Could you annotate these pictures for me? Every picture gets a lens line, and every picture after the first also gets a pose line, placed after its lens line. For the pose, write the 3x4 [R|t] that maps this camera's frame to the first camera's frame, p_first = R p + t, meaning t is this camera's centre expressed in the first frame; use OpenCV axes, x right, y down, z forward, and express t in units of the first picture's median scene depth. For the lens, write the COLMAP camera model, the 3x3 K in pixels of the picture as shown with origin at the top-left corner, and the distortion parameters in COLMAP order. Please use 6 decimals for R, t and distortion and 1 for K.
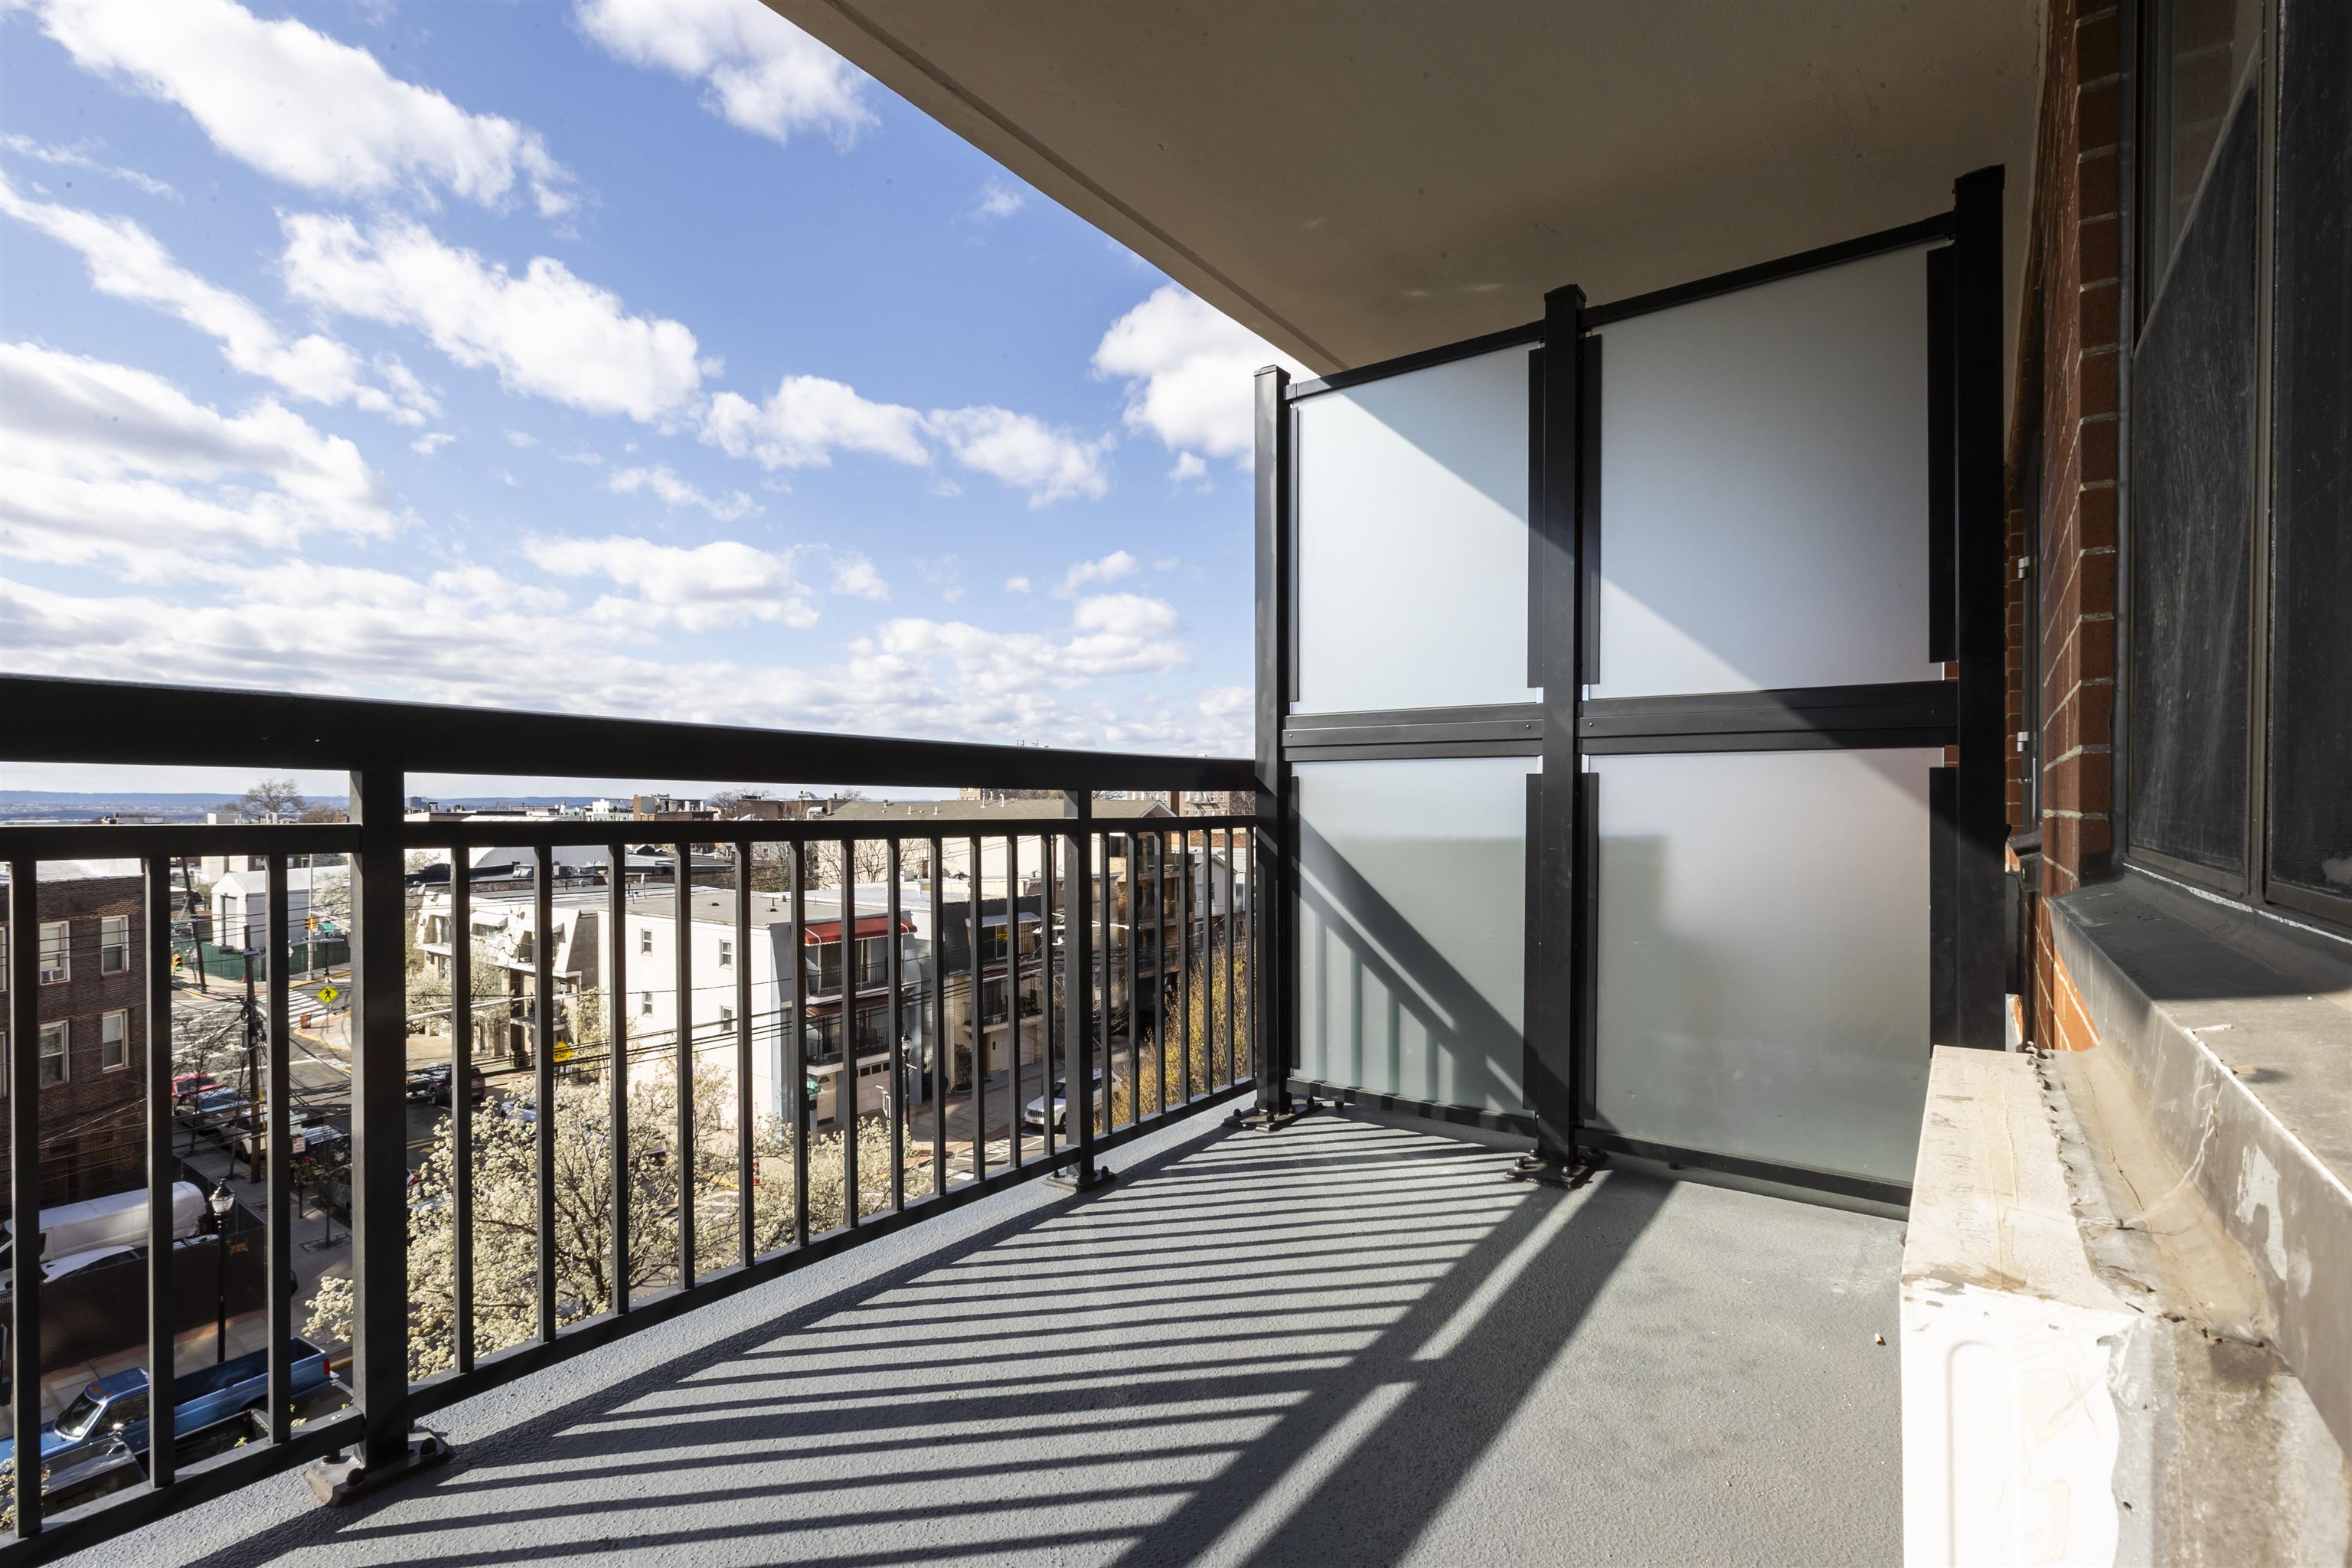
lens RADIAL K [[1098.1, 0, 1228.6], [0, 1098.1, 804.8], [0, 0, 1]] dist [-0.009601, 0.006859]
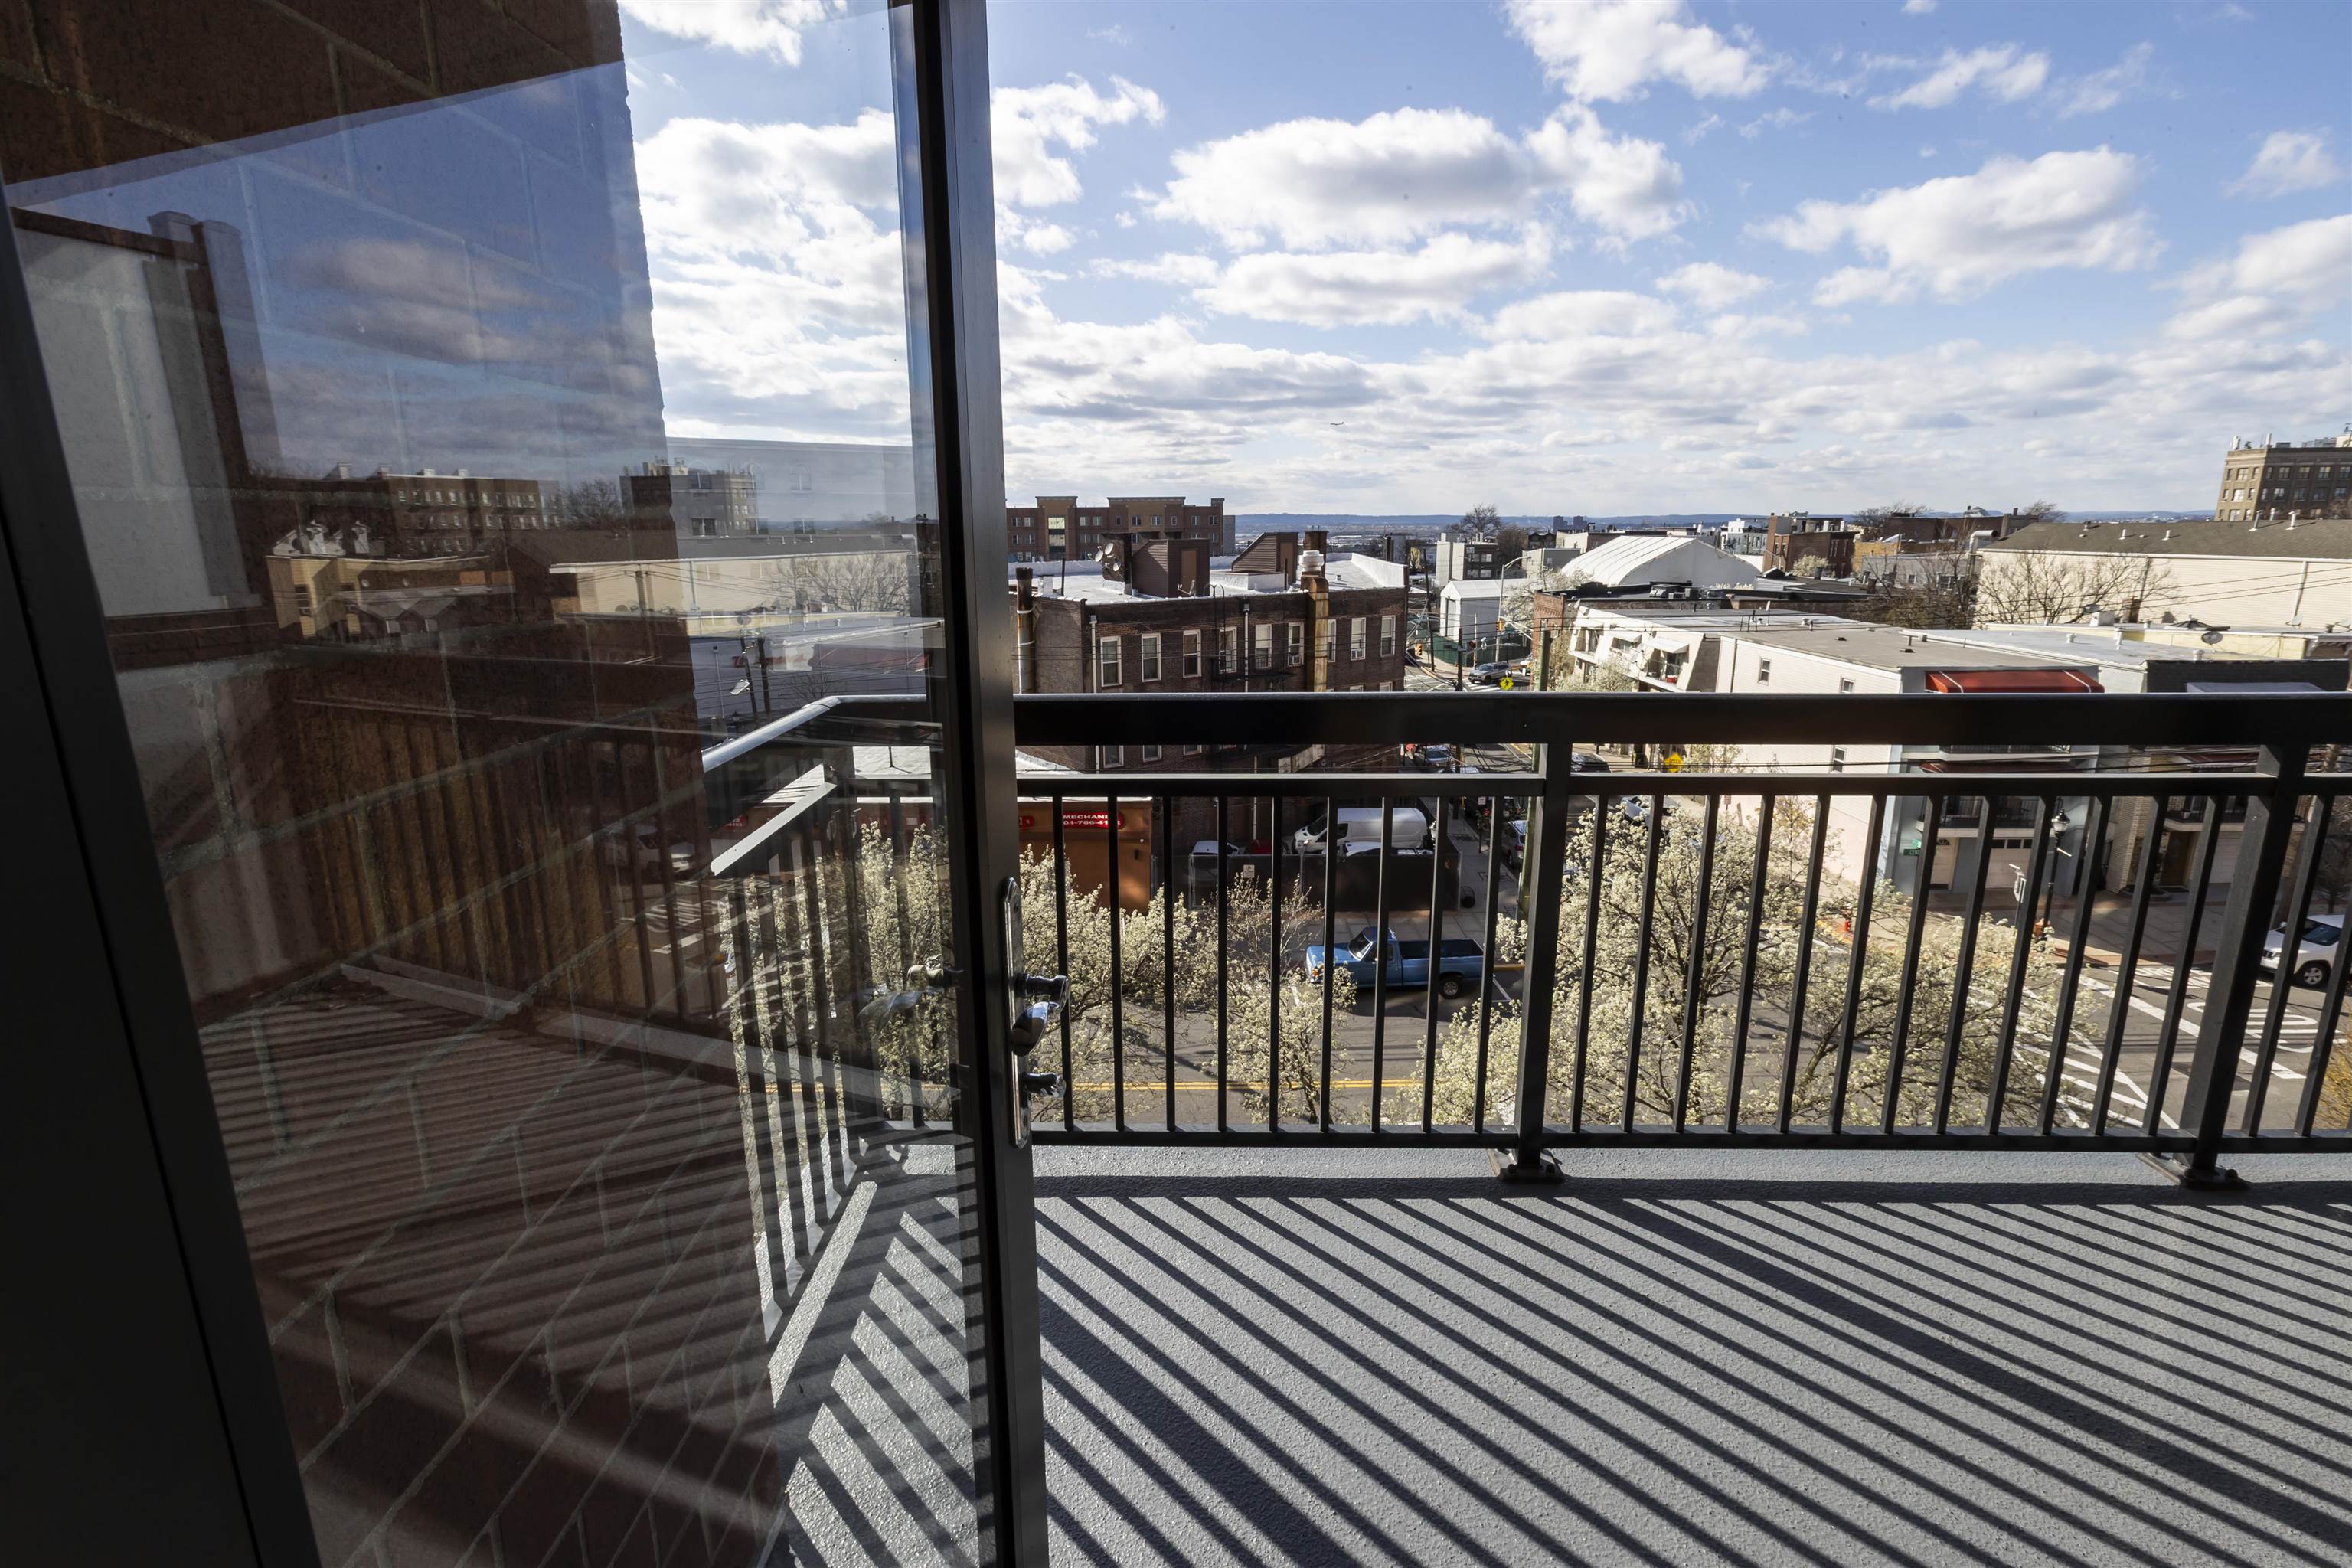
lens RADIAL K [[1098.1, 0, 1160.5], [0, 1098.1, 776.5], [0, 0, 1]] dist [-0.009601, 0.006859]
pose [[0.545750, 0.186999, -0.816816, 0.075624], [0.010130, 0.973237, 0.229578, -0.185746], [0.837887, -0.133567, 0.529250, -0.121697]]
